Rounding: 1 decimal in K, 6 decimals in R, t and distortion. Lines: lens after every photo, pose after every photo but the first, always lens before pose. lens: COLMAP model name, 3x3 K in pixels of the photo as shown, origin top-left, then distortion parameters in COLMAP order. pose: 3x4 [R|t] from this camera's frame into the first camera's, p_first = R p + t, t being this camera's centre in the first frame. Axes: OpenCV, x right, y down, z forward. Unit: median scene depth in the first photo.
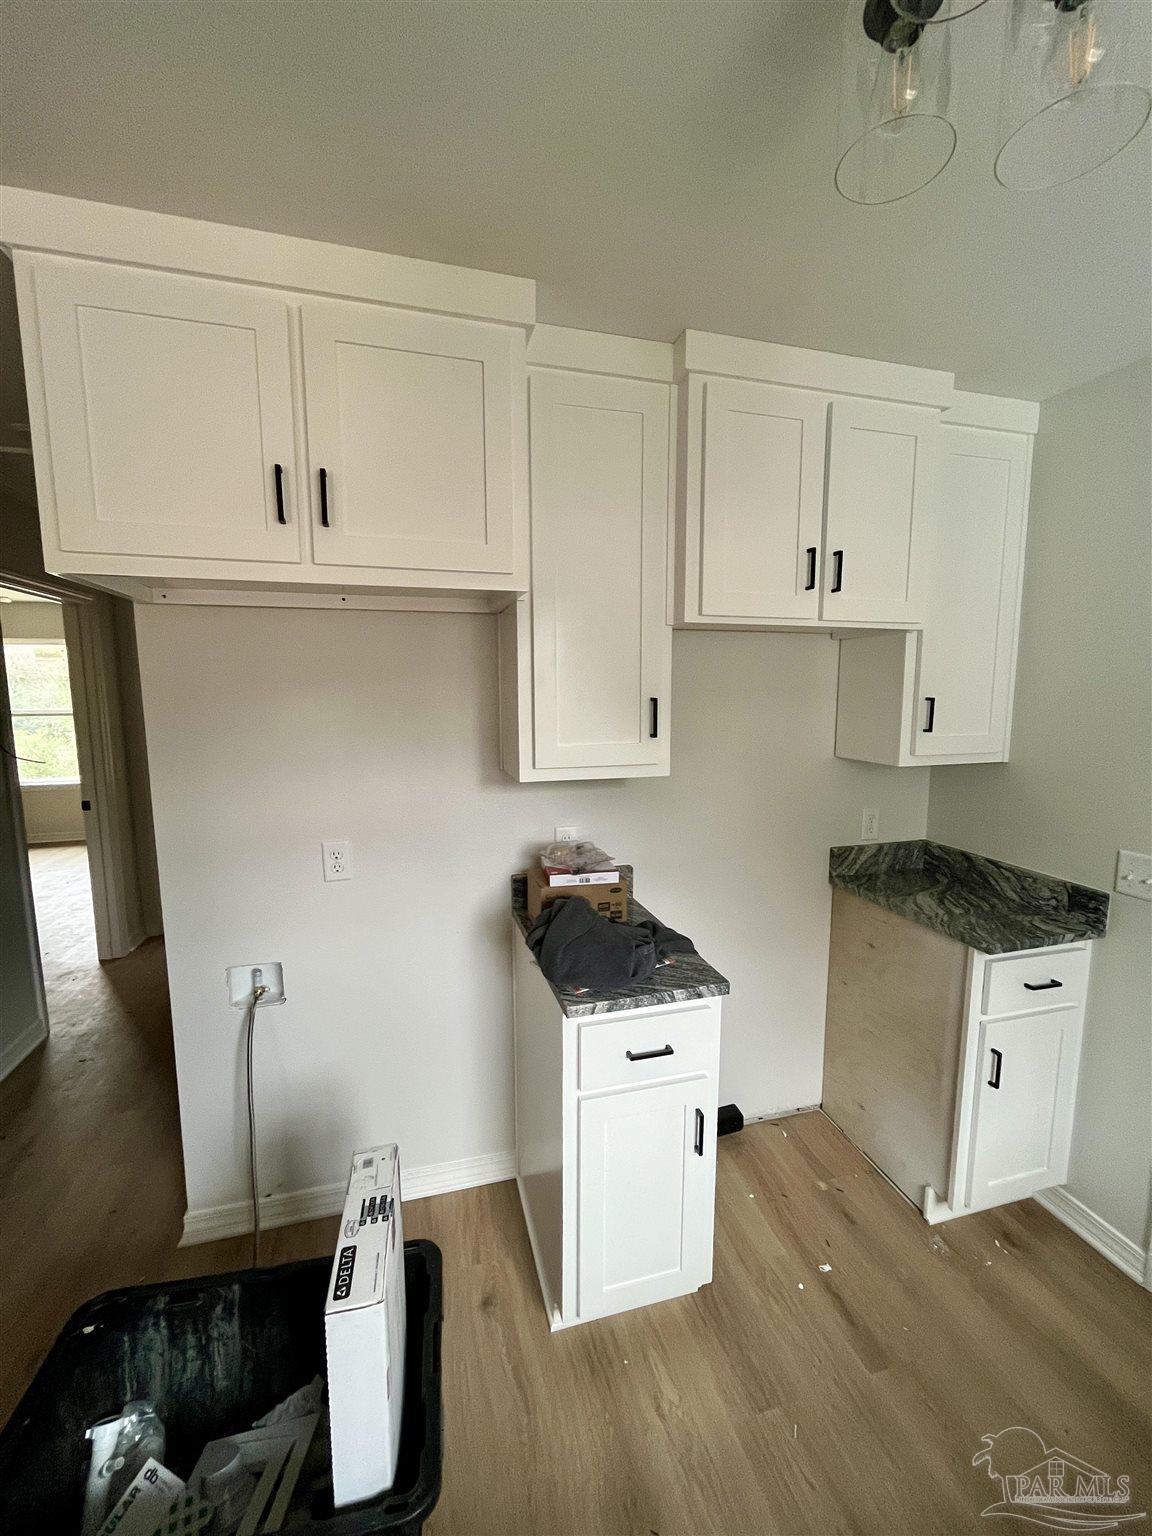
lens RADIAL K [[622.1, 0, 582.6], [0, 622.1, 767.6], [0, 0, 1]] dist [-0.004372, 0.000285]
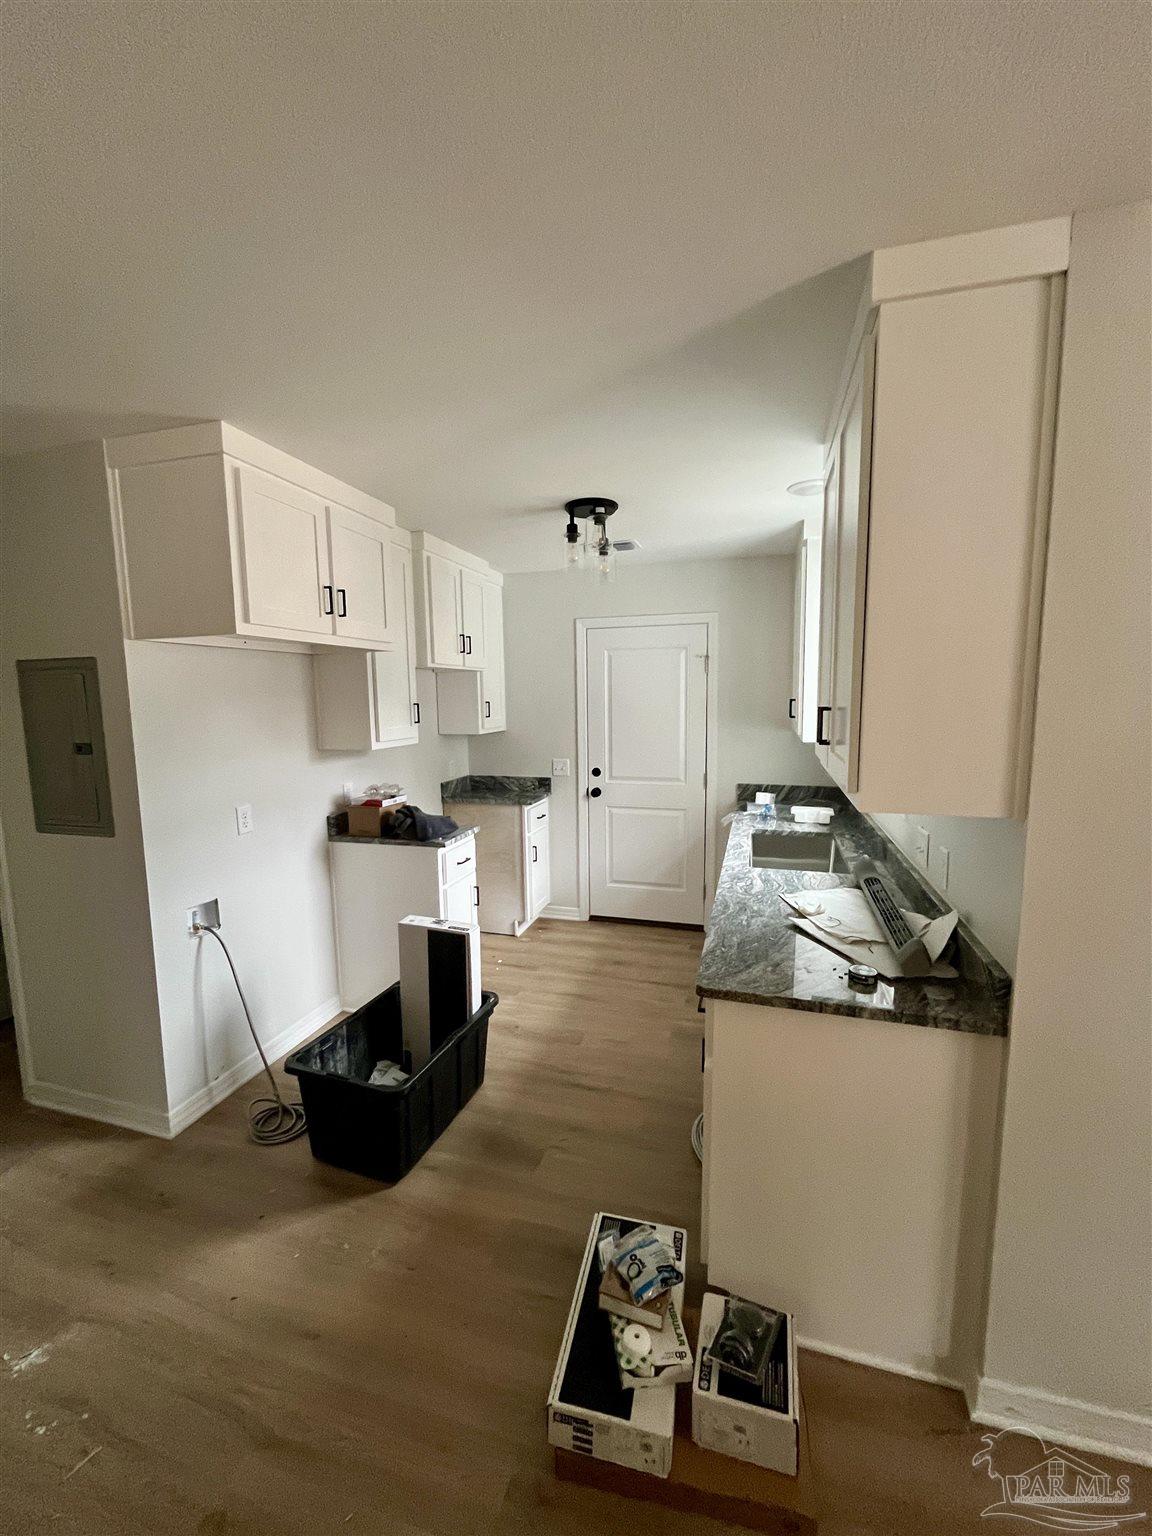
lens RADIAL K [[622.1, 0, 577.0], [0, 622.1, 768.5], [0, 0, 1]] dist [-0.004372, 0.000285]
pose [[0.531289, -0.105889, 0.840547, -1.191962], [0.120326, 0.991532, 0.048855, 0.053124], [-0.838602, 0.075183, 0.539531, -0.448616]]
